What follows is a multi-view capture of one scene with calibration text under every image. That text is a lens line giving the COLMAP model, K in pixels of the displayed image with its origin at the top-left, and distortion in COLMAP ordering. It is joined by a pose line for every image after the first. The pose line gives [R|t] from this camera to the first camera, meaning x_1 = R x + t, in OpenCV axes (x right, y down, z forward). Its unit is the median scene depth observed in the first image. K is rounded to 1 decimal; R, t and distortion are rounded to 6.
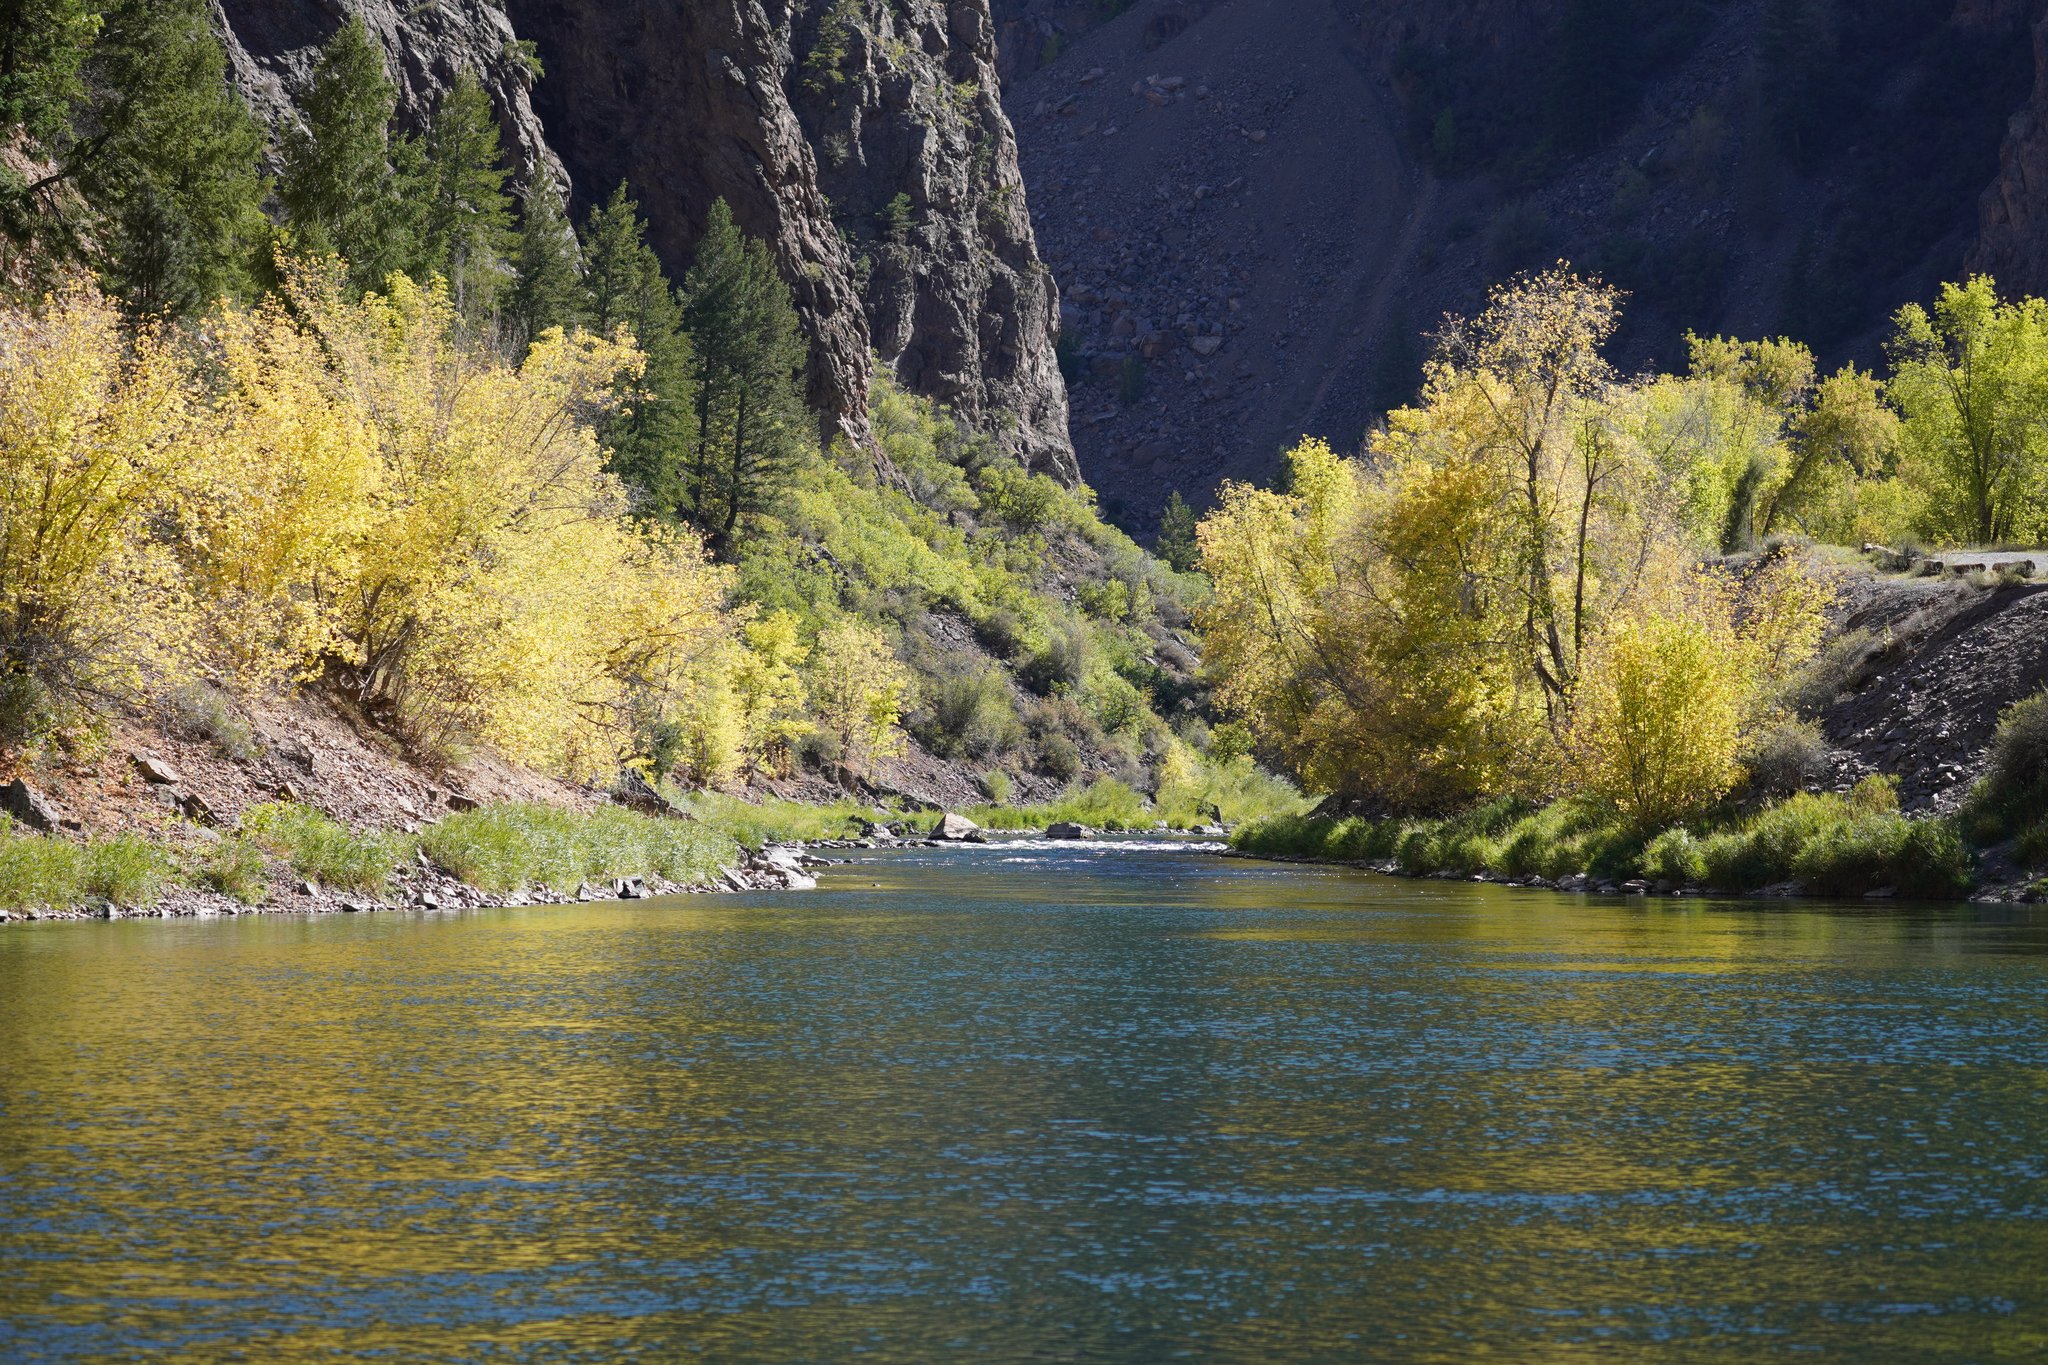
lens RADIAL K [[6824.4, 0, 1024.0], [0, 6824.4, 682.5], [0, 0, 1]] dist [-0.023302, 1.006818]
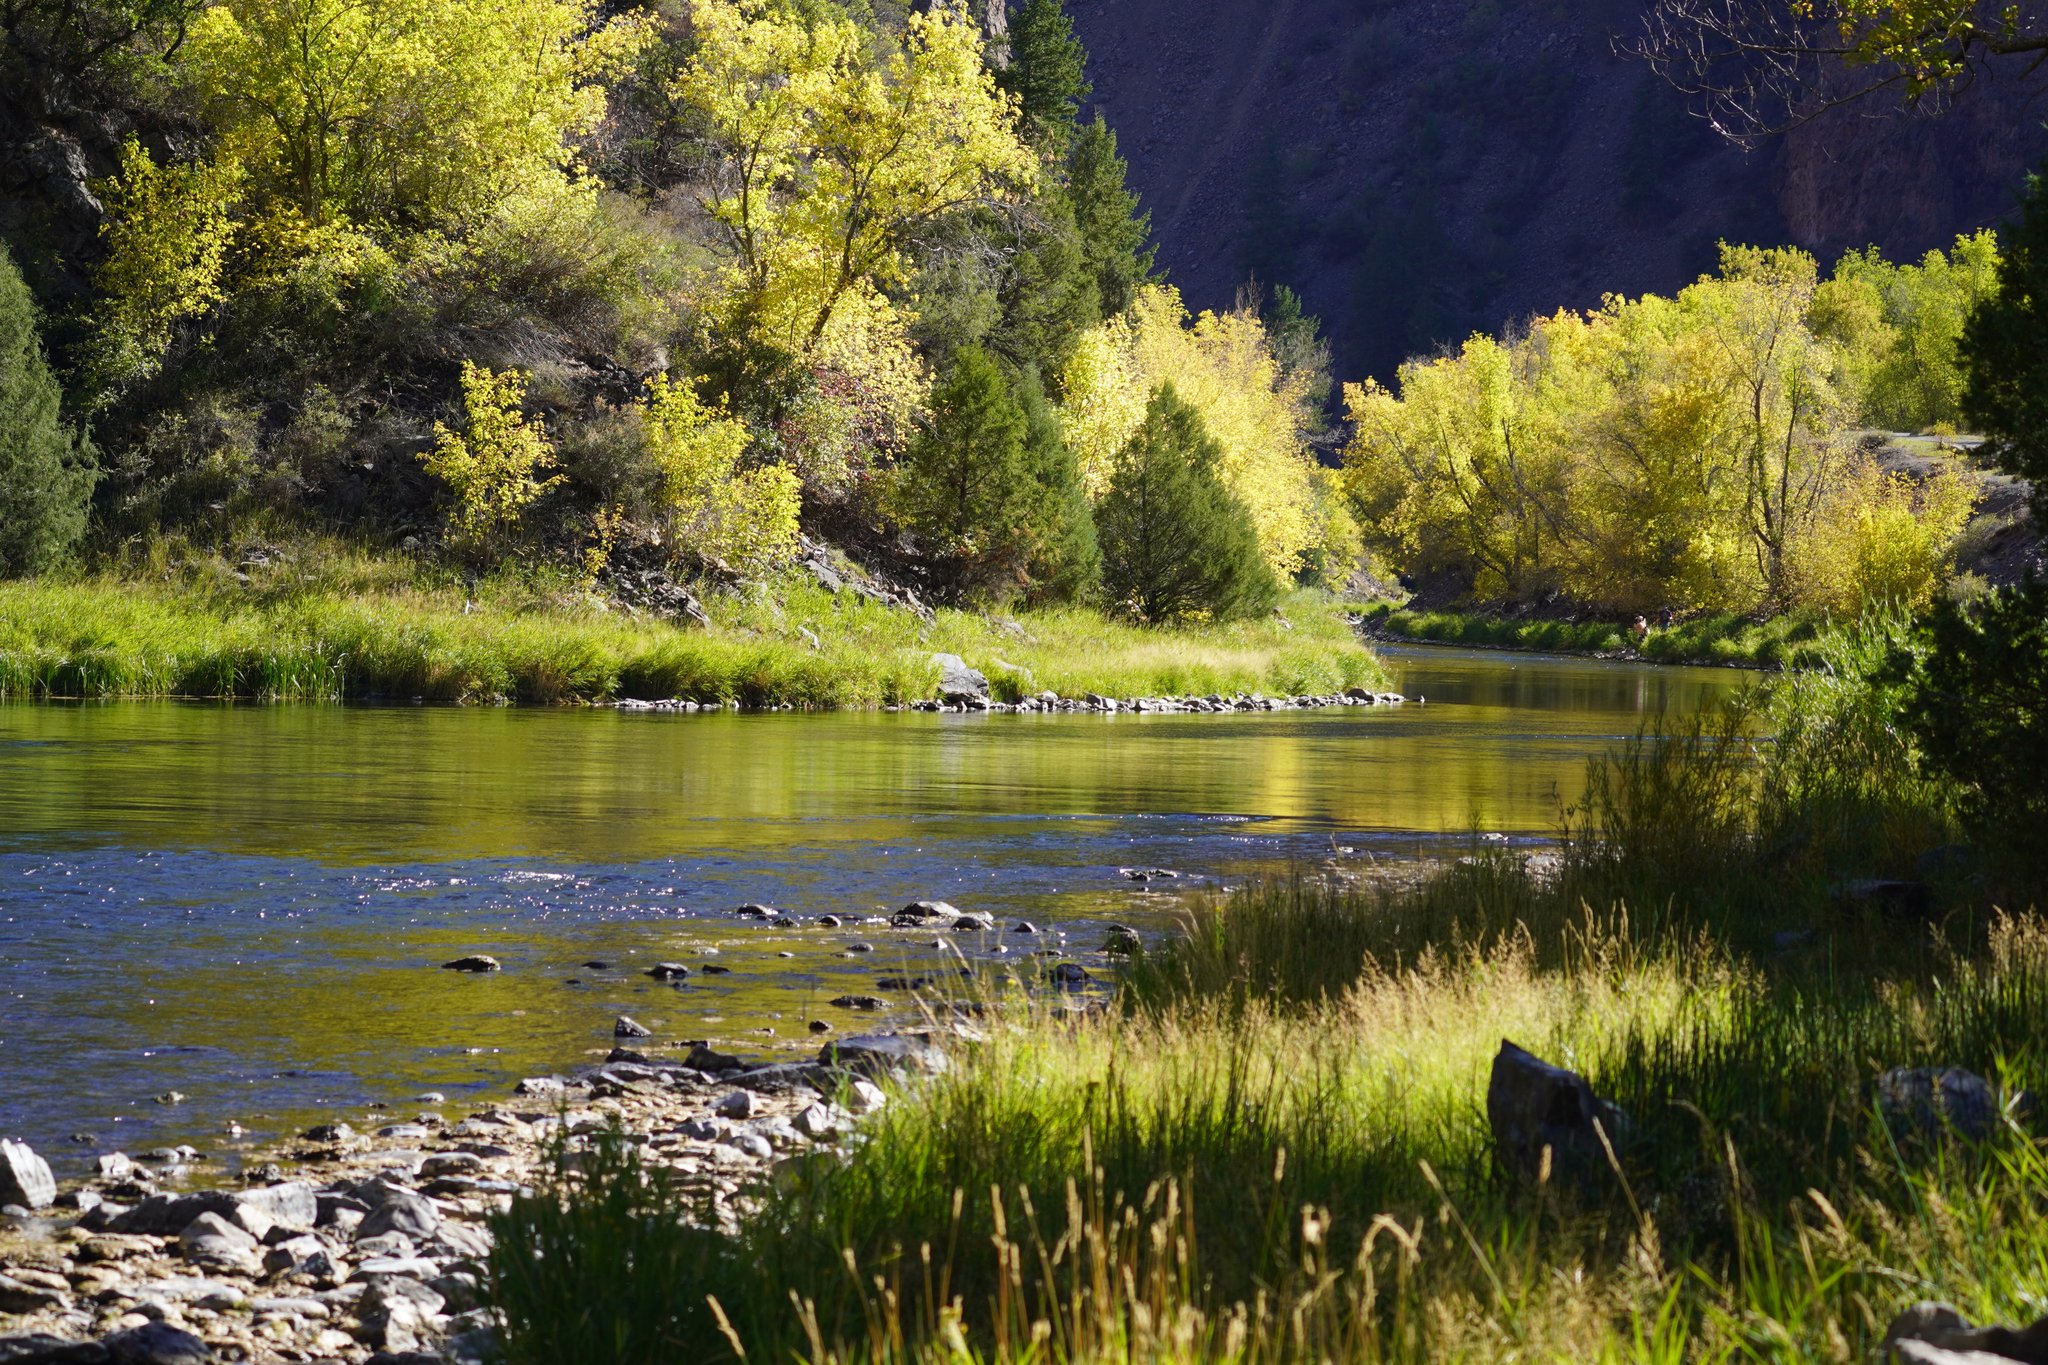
lens RADIAL K [[7096.2, 0, 1024.0], [0, 7096.2, 682.5], [0, 0, 1]] dist [0.006289, -1.227965]
pose [[0.998837, 0.022904, 0.042425, -0.087931], [-0.024299, 0.999171, 0.032655, -0.008893], [-0.041642, -0.033648, 0.998566, -0.327904]]
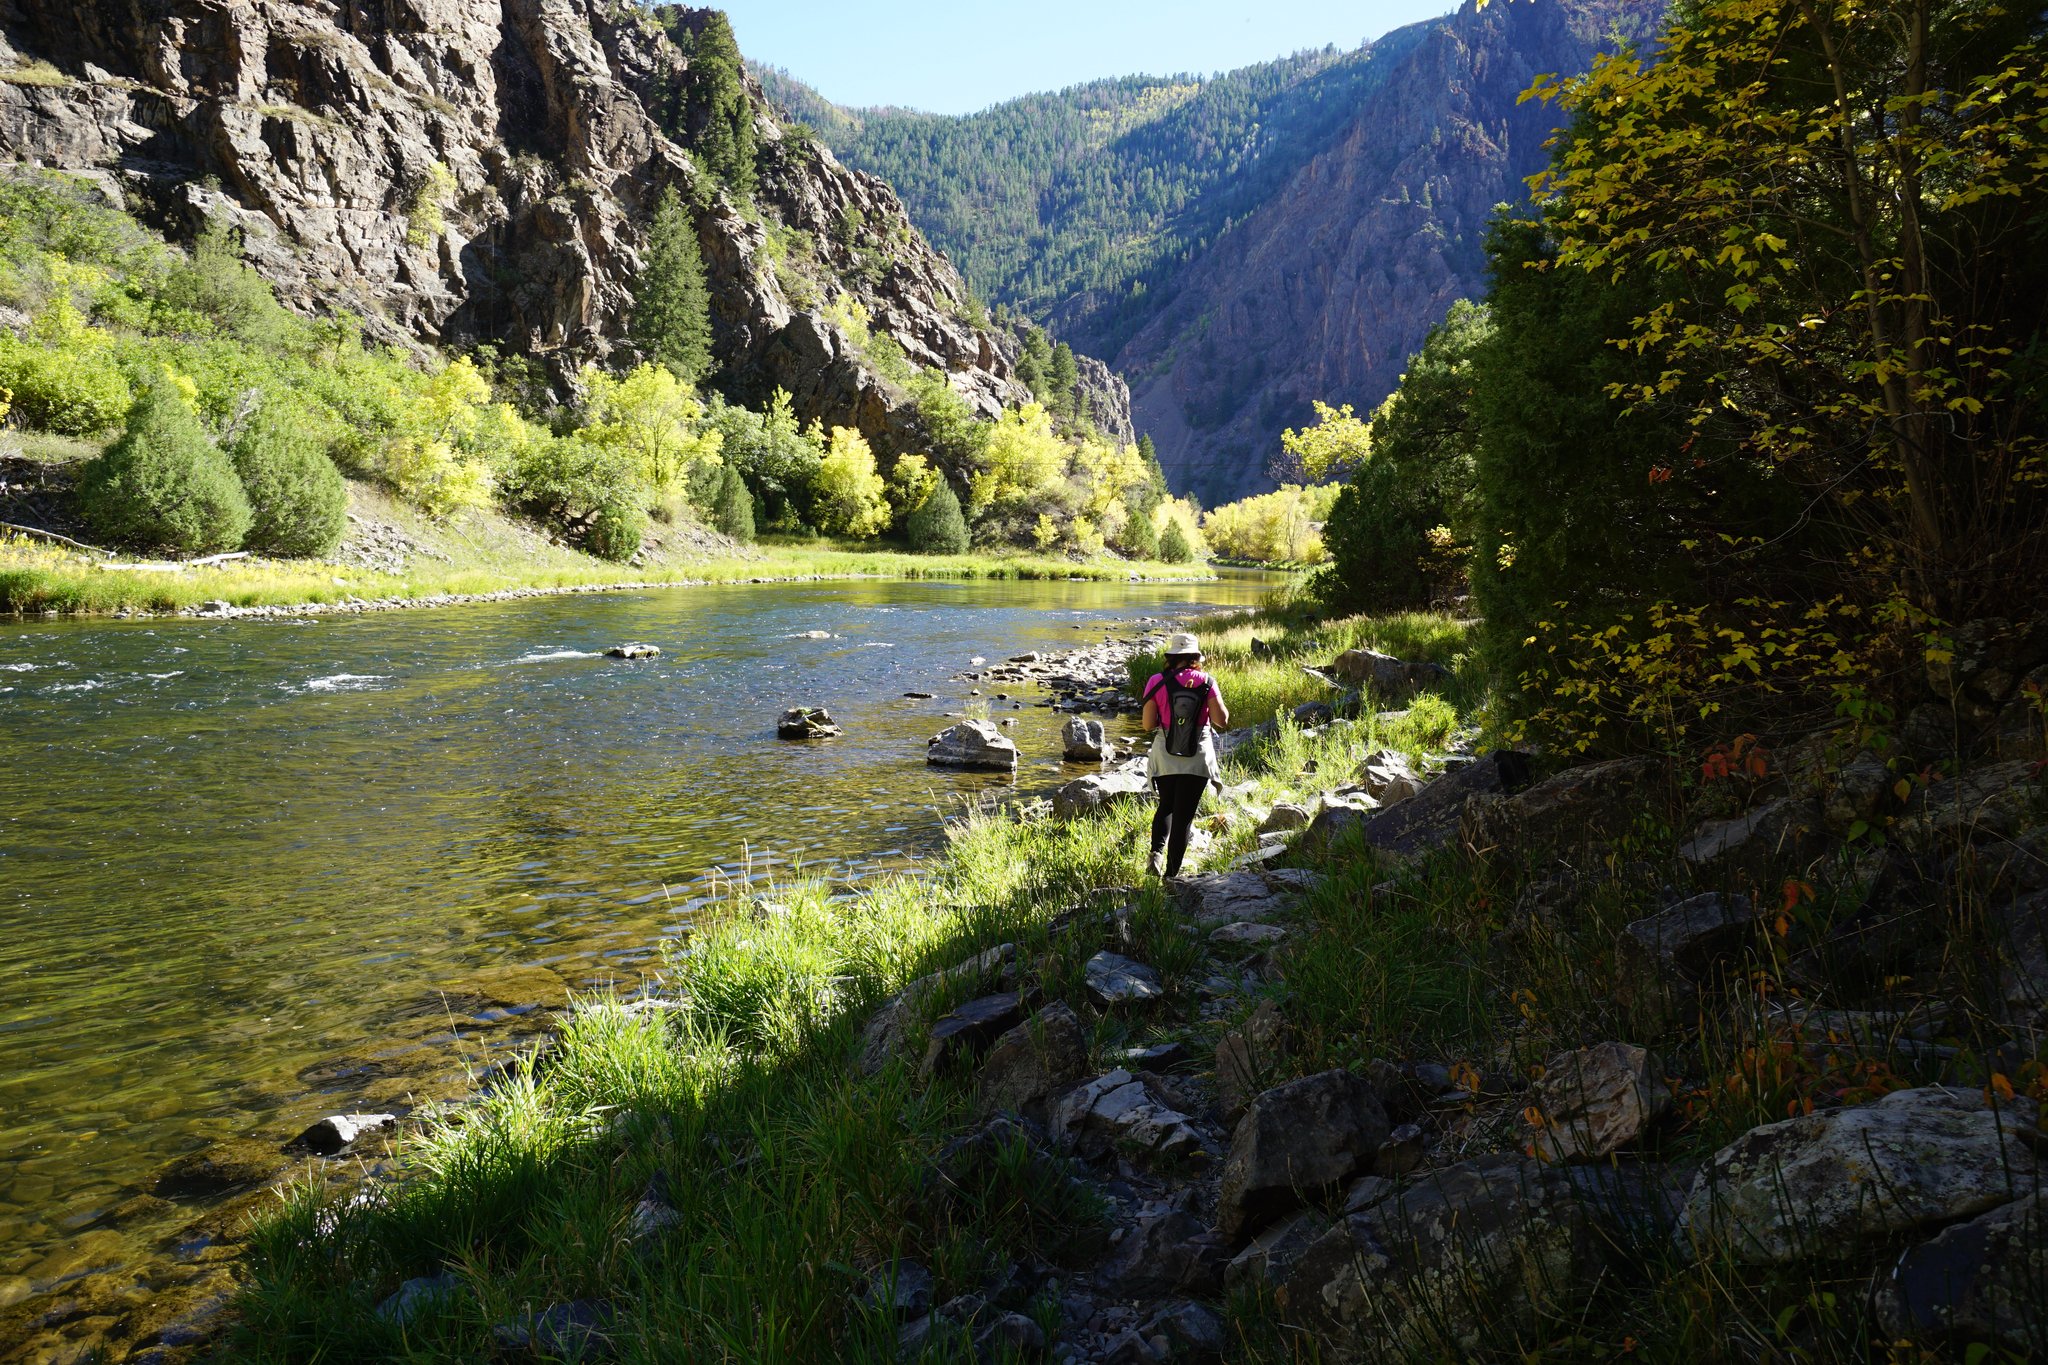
lens RADIAL K [[1455.1, 0, 1024.0], [0, 1455.1, 682.5], [0, 0, 1]] dist [0.005900, 0.008551]
pose [[0.999042, 0.031146, -0.030725, -0.092618], [-0.027572, 0.993485, 0.110579, -0.010887], [0.033969, -0.109626, 0.993392, -0.359433]]
